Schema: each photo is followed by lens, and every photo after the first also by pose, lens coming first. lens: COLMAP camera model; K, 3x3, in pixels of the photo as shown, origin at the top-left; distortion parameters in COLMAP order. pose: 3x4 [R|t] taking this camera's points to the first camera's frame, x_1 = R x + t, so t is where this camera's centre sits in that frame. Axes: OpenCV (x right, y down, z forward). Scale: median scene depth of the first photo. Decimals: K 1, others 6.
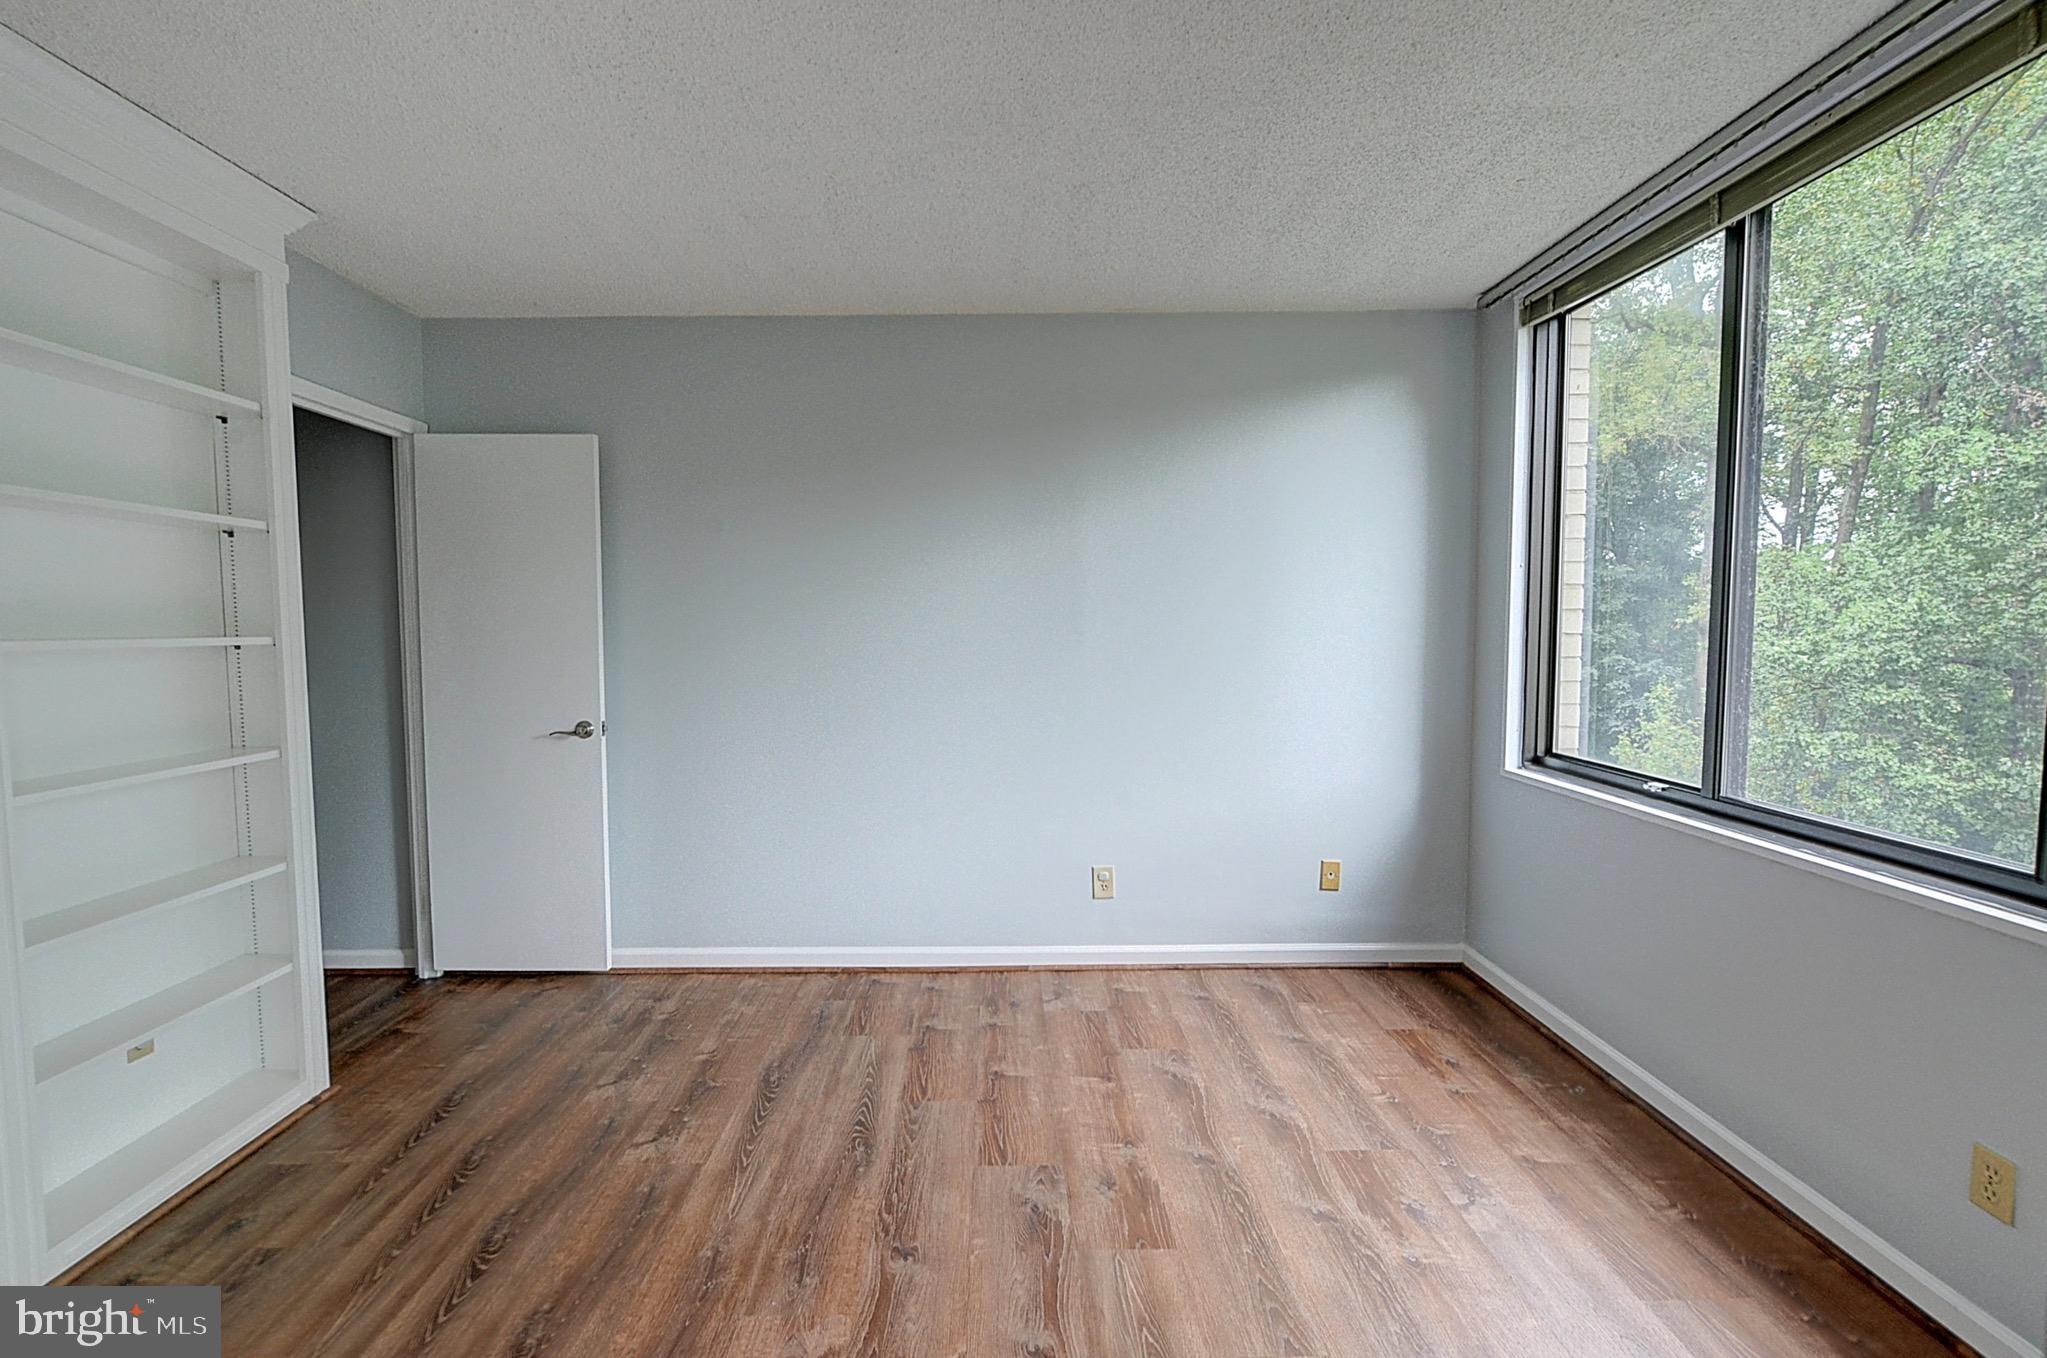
lens RADIAL K [[914.4, 0, 1007.2], [0, 914.4, 682.2], [0, 0, 1]] dist [-0.013781, 0.007745]
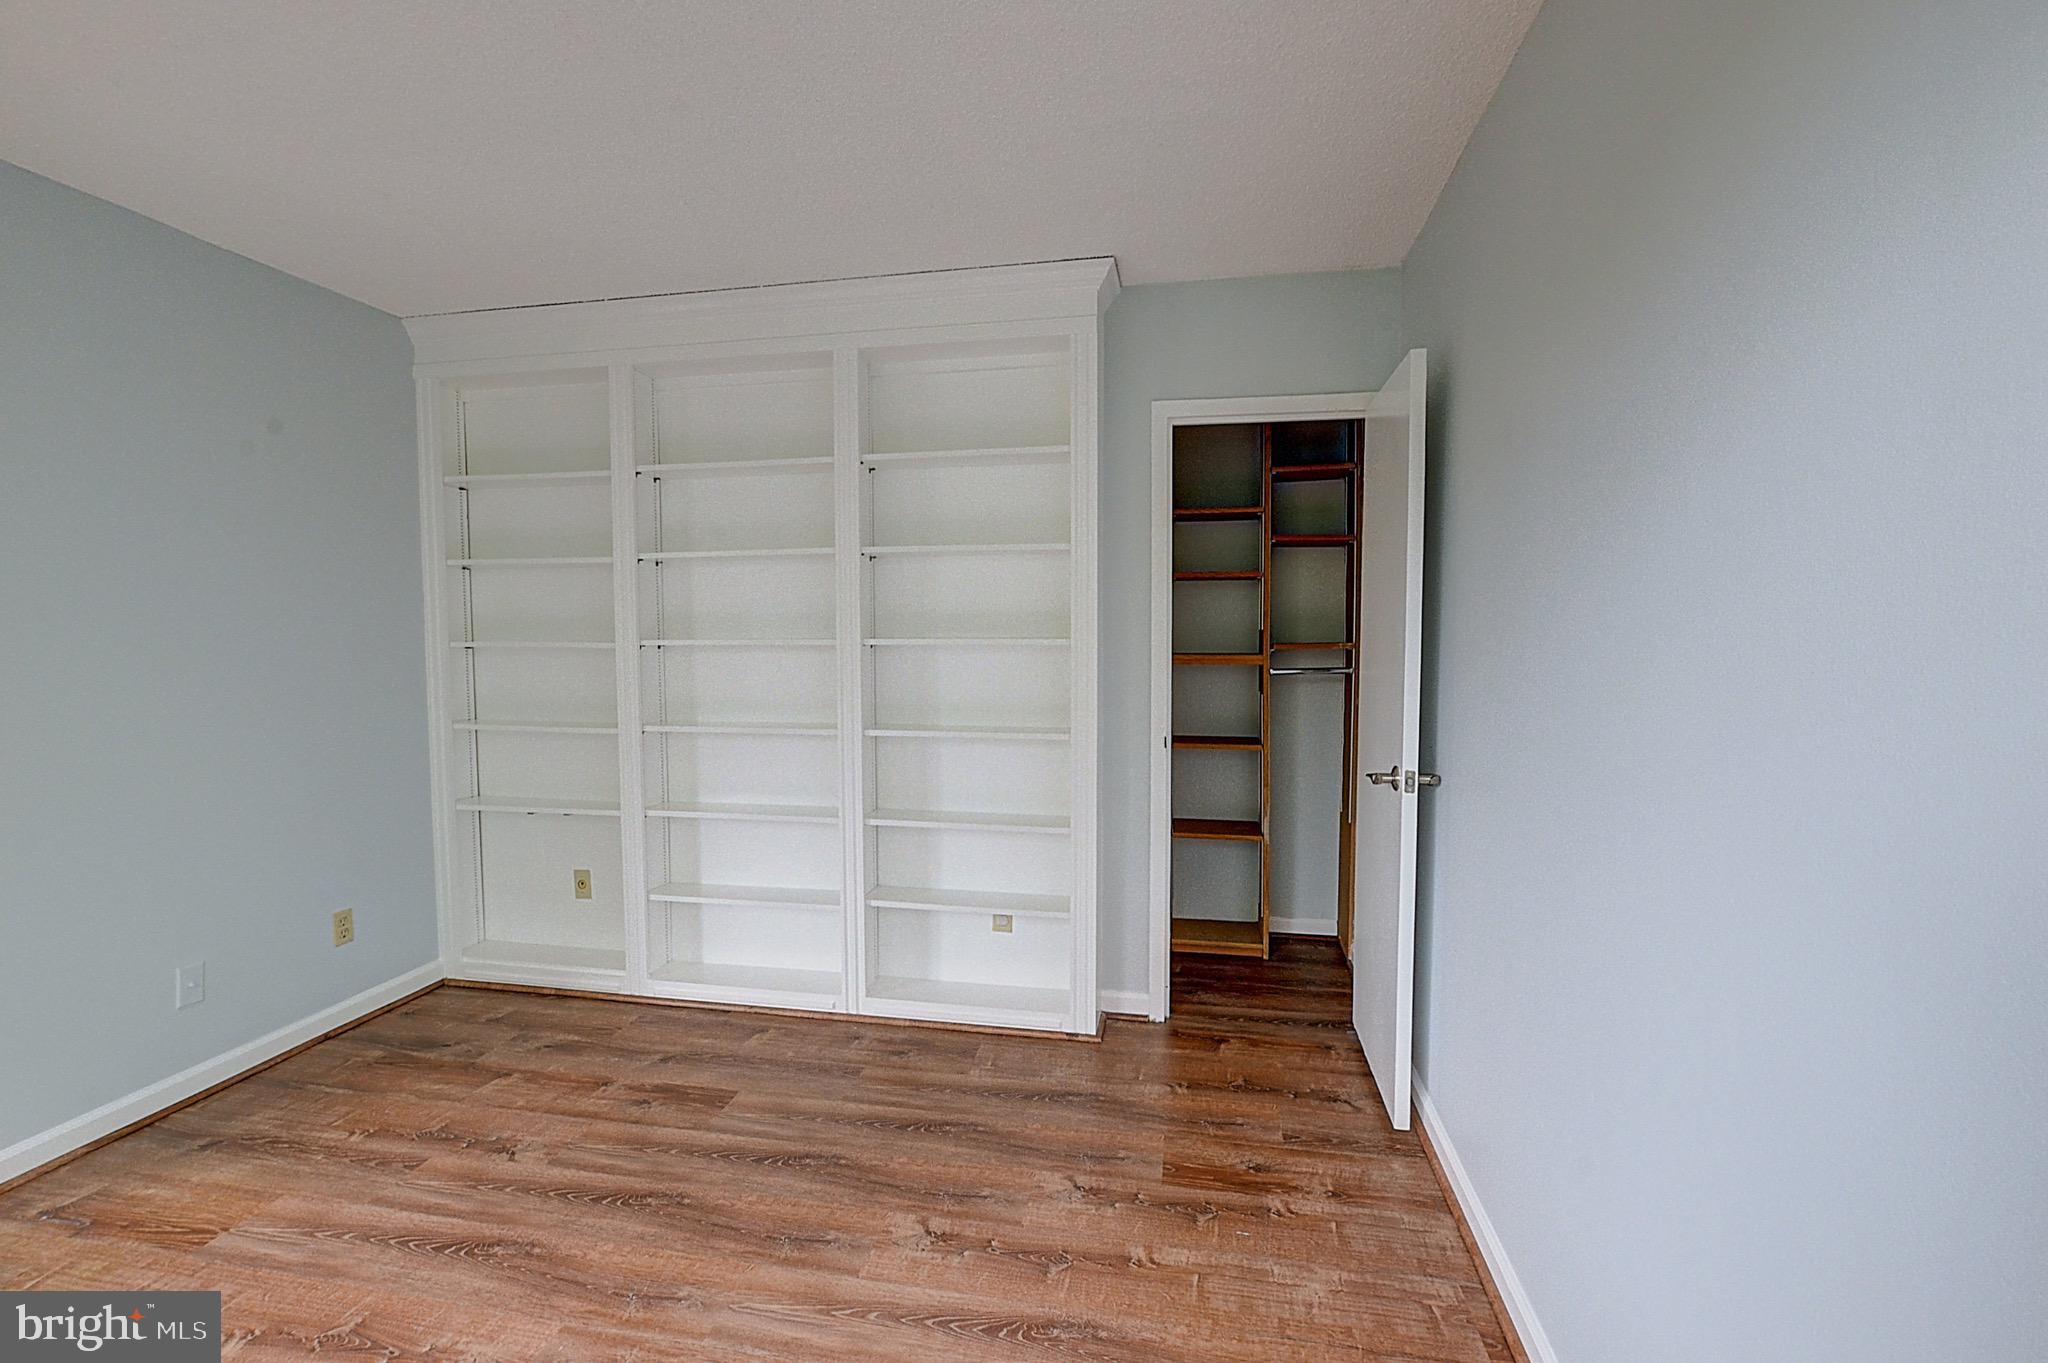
lens RADIAL K [[914.8, 0, 1007.7], [0, 914.8, 684.7], [0, 0, 1]] dist [-0.013781, 0.007745]
pose [[-0.212227, 0.065110, -0.975049, 0.394956], [-0.055408, 0.995371, 0.078527, -0.079980], [0.975648, 0.070691, -0.207637, 1.208087]]
